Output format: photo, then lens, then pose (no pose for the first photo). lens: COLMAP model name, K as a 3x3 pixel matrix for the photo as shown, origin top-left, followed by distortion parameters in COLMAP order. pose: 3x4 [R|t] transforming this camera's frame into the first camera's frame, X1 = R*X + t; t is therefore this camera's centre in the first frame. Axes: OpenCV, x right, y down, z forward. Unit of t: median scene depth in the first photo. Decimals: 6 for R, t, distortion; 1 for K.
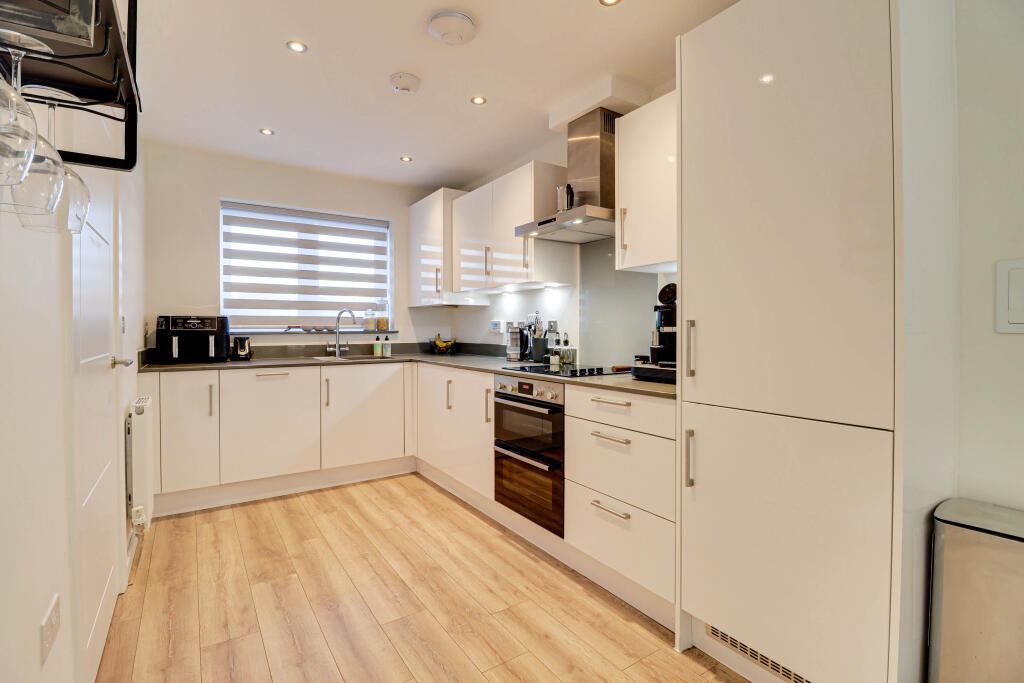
lens RADIAL K [[476.1, 0, 510.3], [0, 476.1, 335.2], [0, 0, 1]] dist [0.004234, -0.012367]
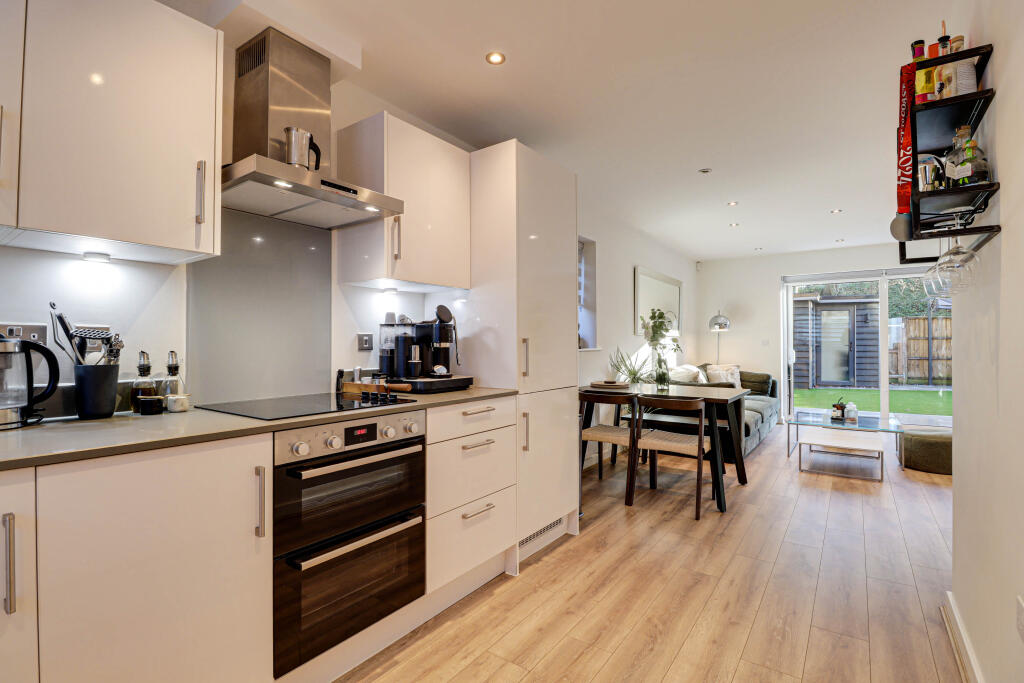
lens RADIAL K [[480.9, 0, 508.7], [0, 480.9, 342.6], [0, 0, 1]] dist [0.001946, -0.013944]
pose [[-0.351060, 0.006078, 0.936333, -0.502701], [0.013842, 0.999903, -0.001301, -0.008885], [-0.936250, 0.012504, -0.351111, 0.787199]]
